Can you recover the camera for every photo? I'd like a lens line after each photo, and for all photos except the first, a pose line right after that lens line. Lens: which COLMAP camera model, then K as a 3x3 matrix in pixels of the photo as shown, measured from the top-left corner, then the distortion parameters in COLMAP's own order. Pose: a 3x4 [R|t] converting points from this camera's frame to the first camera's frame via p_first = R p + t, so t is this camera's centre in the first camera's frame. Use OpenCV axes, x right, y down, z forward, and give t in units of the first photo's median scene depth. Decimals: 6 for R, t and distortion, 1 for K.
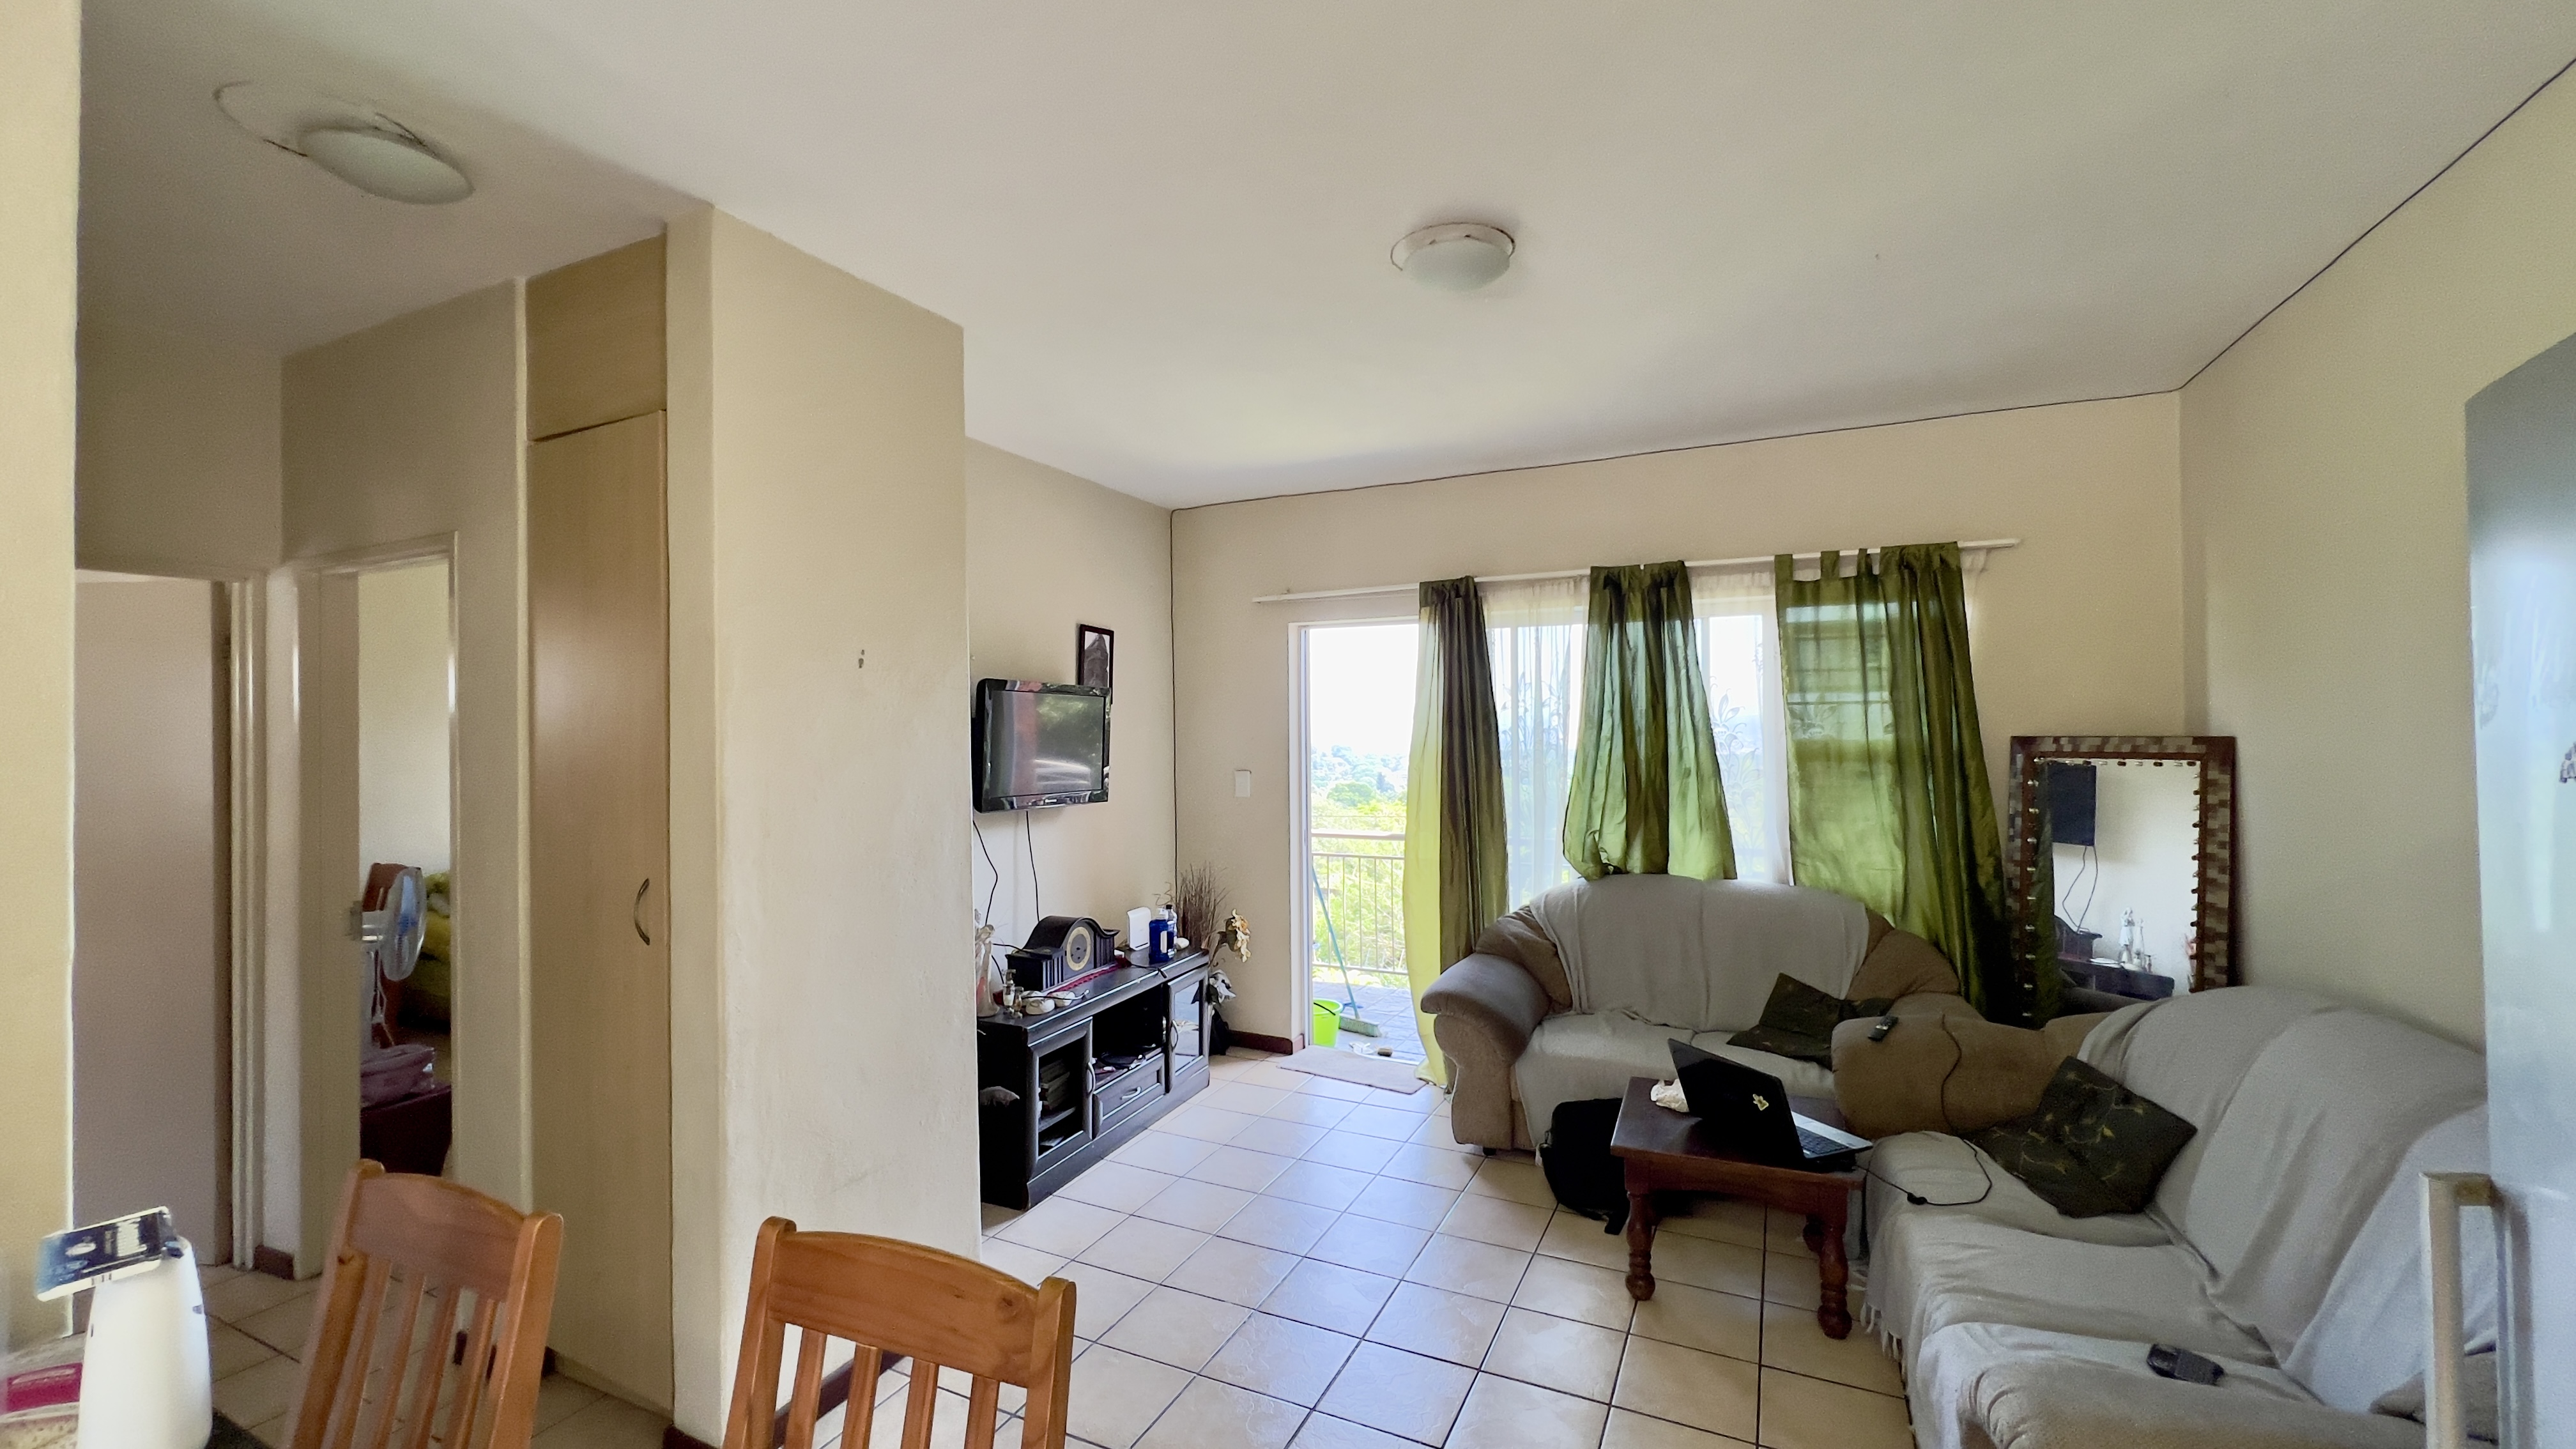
lens RADIAL K [[1032.9, 0, 1284.3], [0, 1032.9, 717.2], [0, 0, 1]] dist [0.000055, 0.000109]
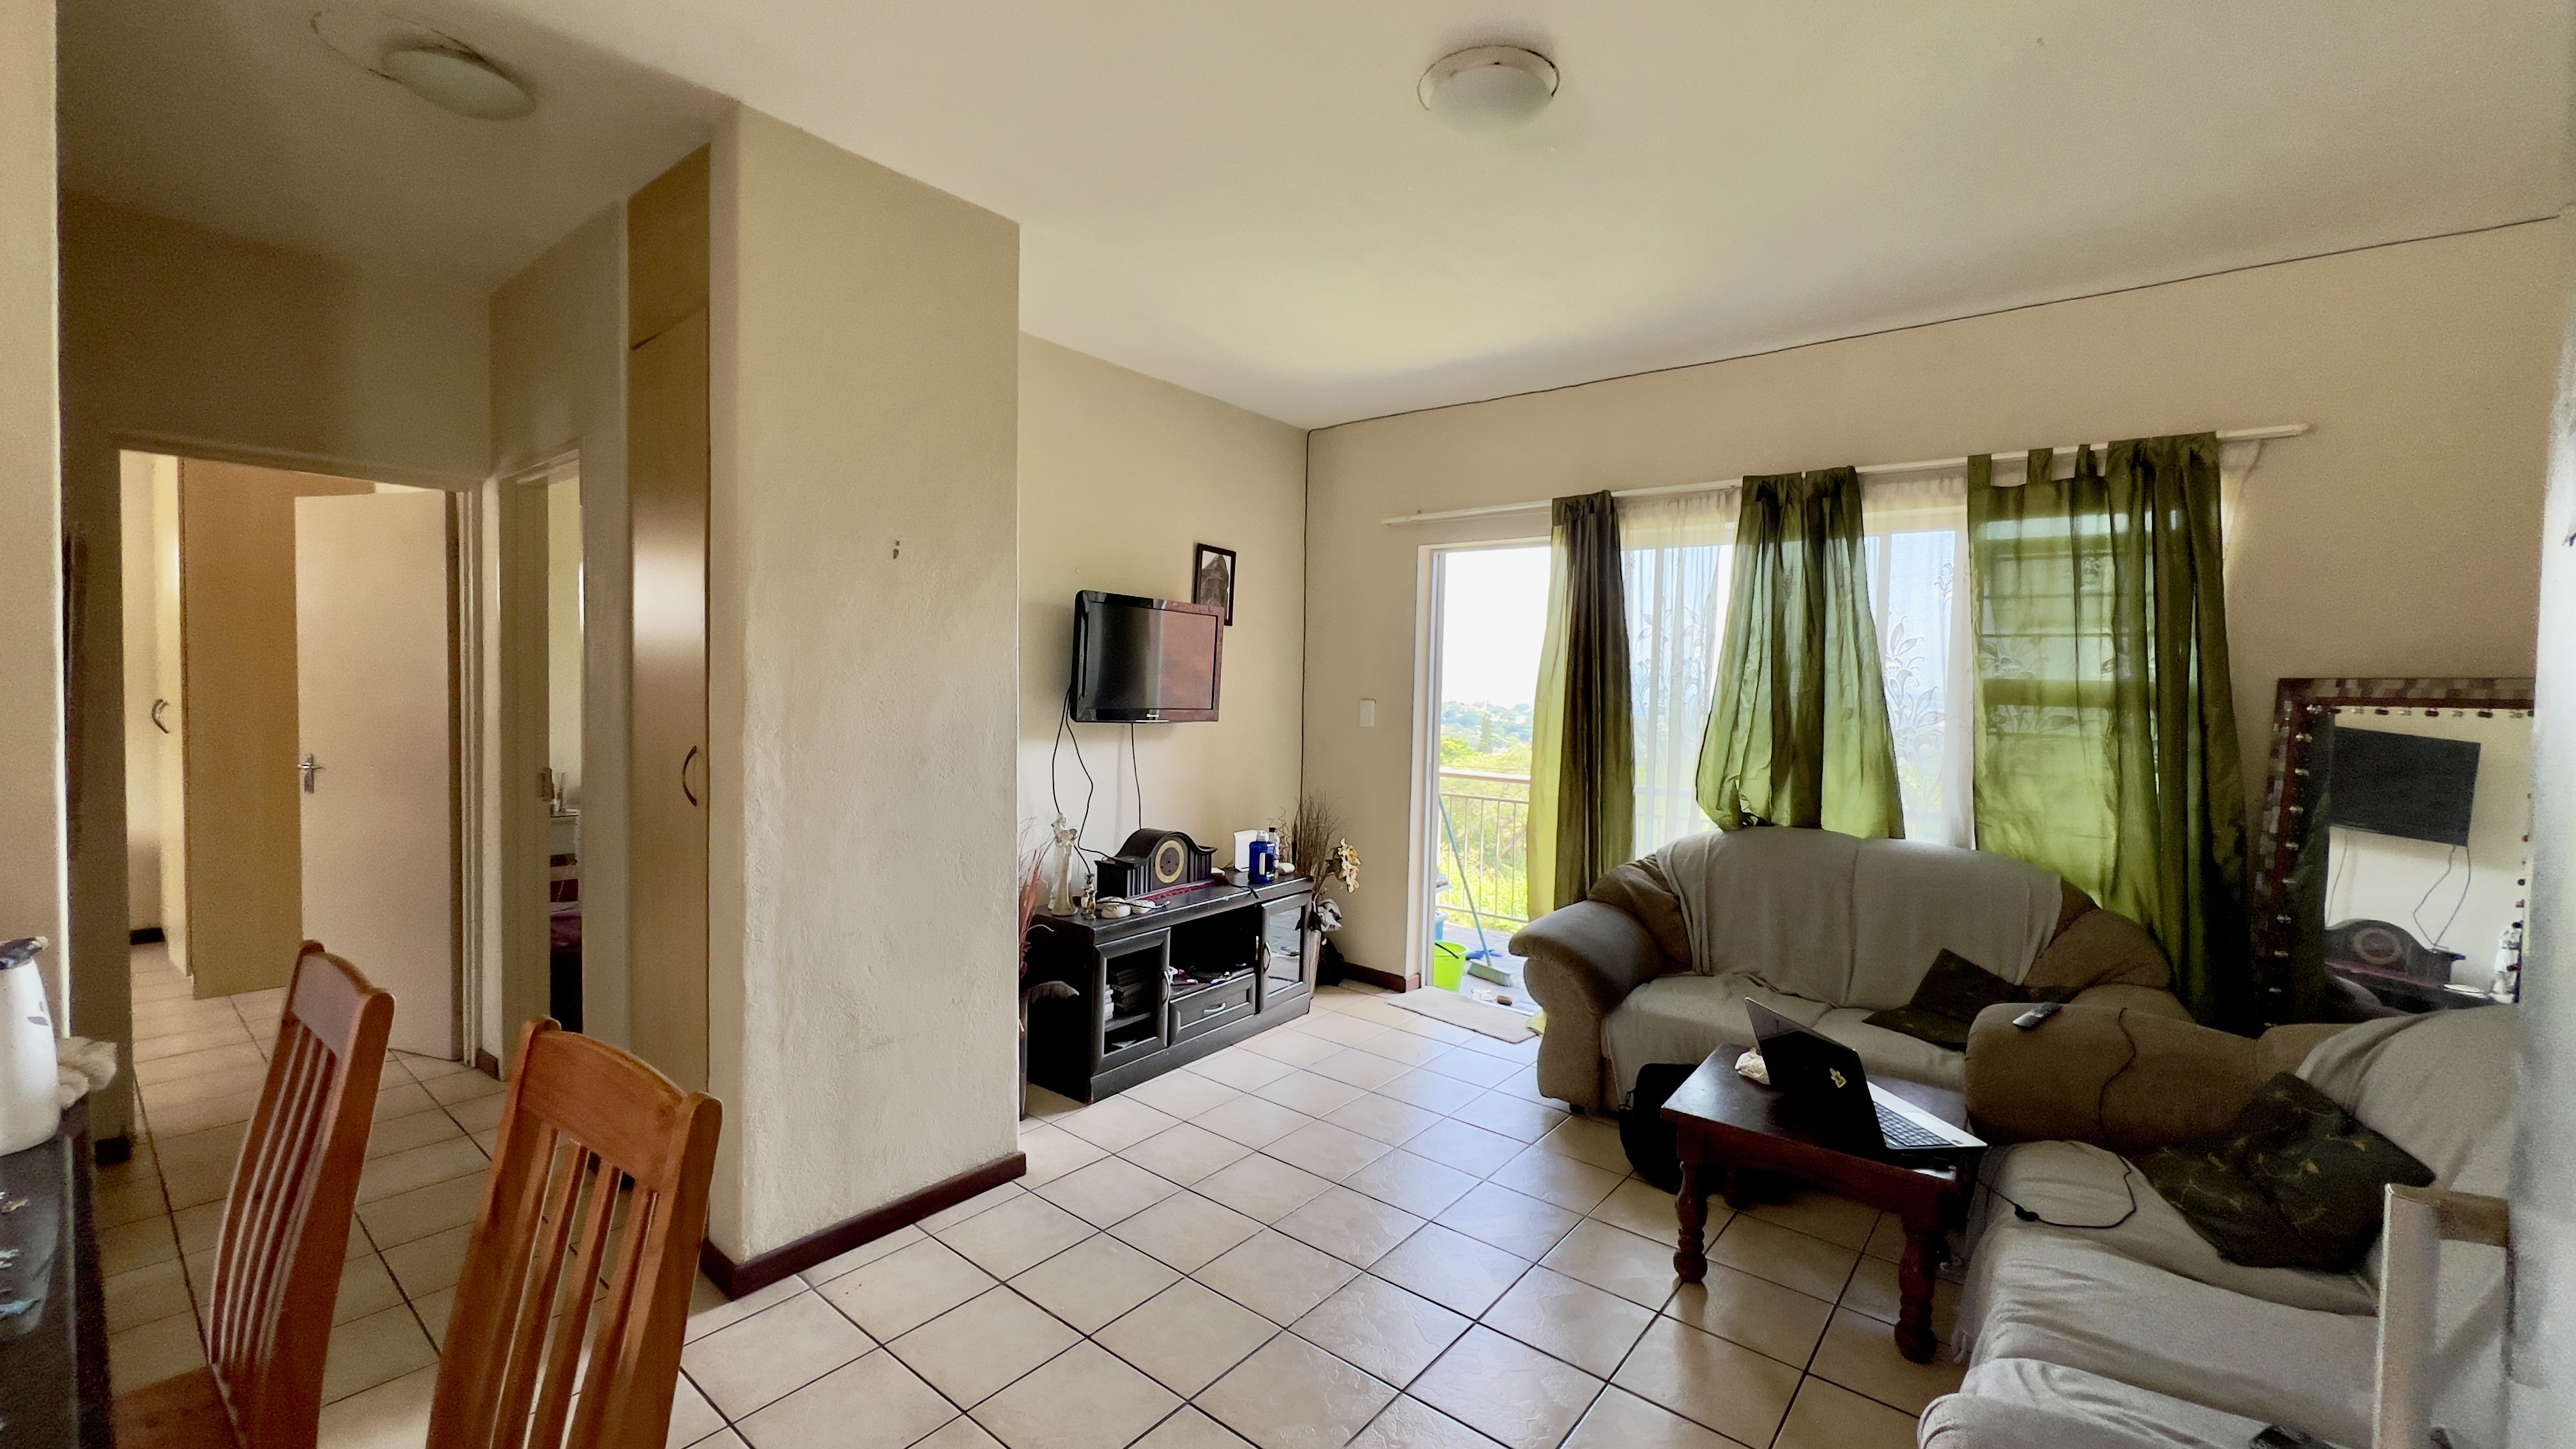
lens RADIAL K [[1030.3, 0, 1281.9], [0, 1030.3, 716.2], [0, 0, 1]] dist [-0.000623, -0.000051]
pose [[0.972631, 0.040389, -0.228819, 0.135307], [-0.030651, 0.998473, 0.045954, 0.033021], [0.230325, -0.037683, 0.972384, 0.051796]]
